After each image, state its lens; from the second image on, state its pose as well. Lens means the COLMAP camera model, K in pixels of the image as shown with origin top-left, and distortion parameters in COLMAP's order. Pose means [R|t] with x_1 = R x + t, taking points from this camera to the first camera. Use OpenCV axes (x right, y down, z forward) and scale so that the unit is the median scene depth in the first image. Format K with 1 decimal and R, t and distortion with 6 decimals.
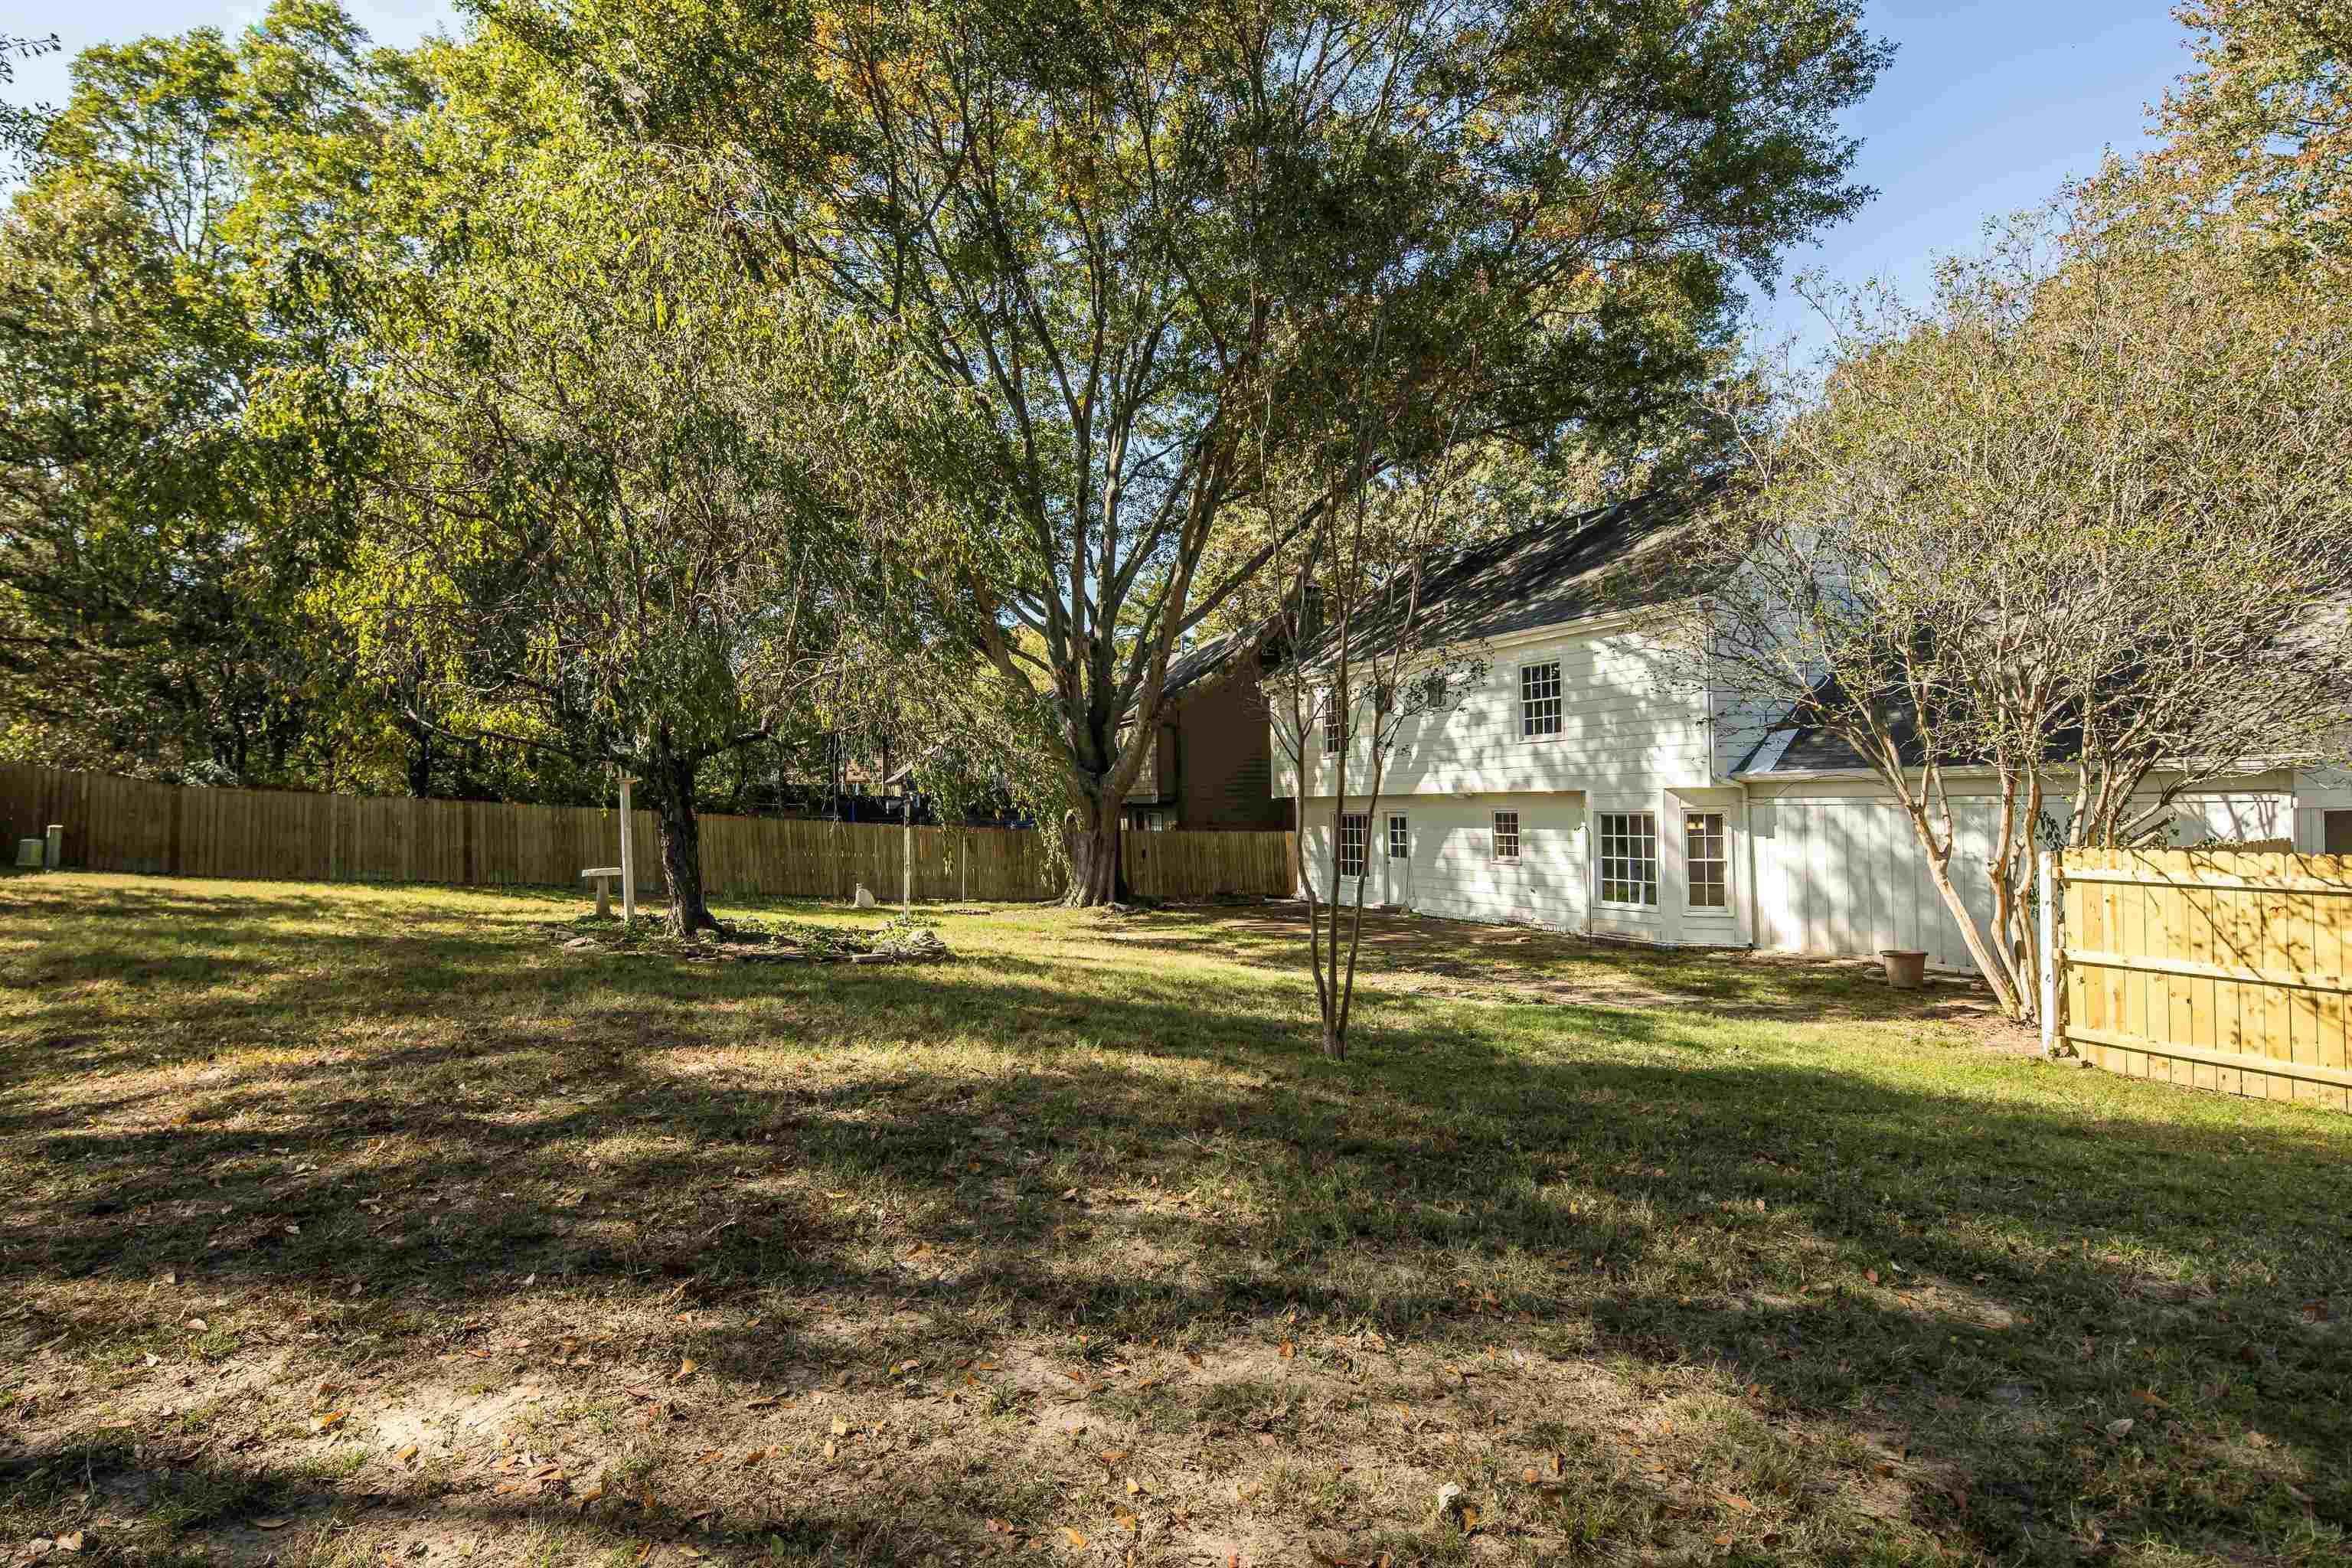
lens RADIAL K [[1149.2, 0, 1176.2], [0, 1149.2, 798.9], [0, 0, 1]] dist [-0.000865, -0.000010]
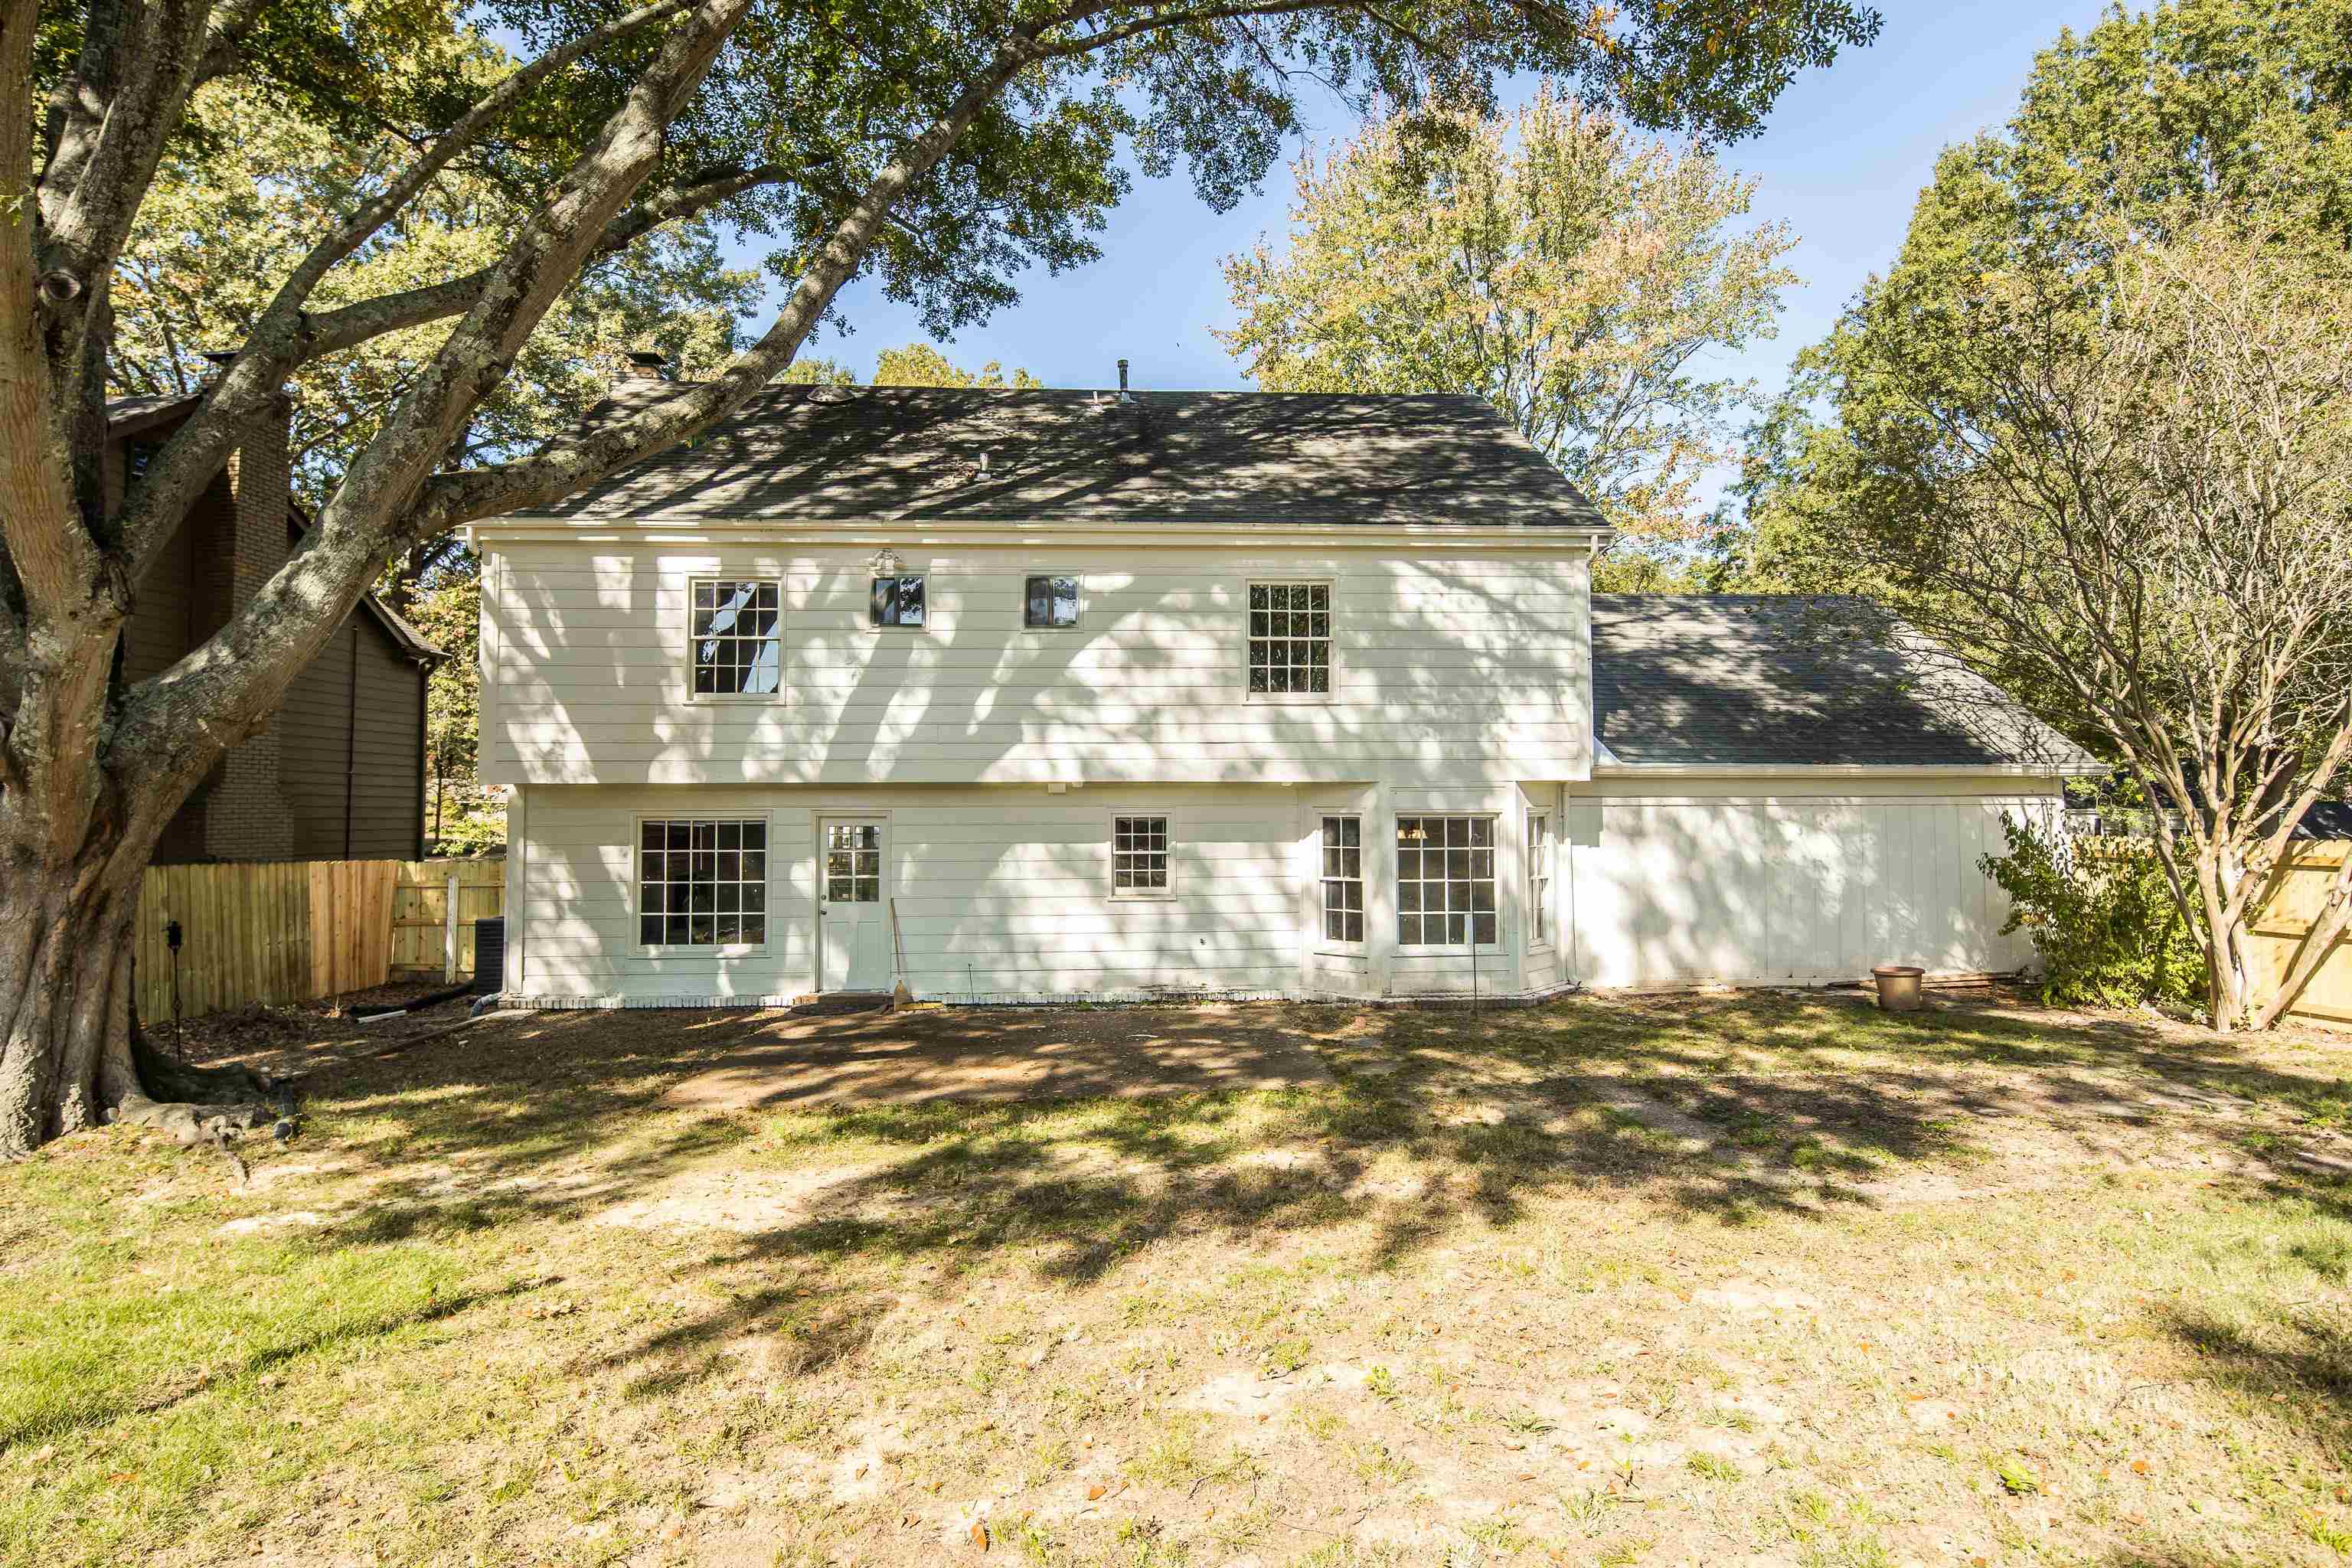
lens RADIAL K [[1149.2, 0, 1176.2], [0, 1149.2, 798.9], [0, 0, 1]] dist [-0.000865, -0.000010]
pose [[0.412435, 0.029945, 0.910495, -0.288531], [-0.005508, 0.999523, -0.030378, 0.023131], [-0.910971, 0.007514, 0.412403, 0.790284]]
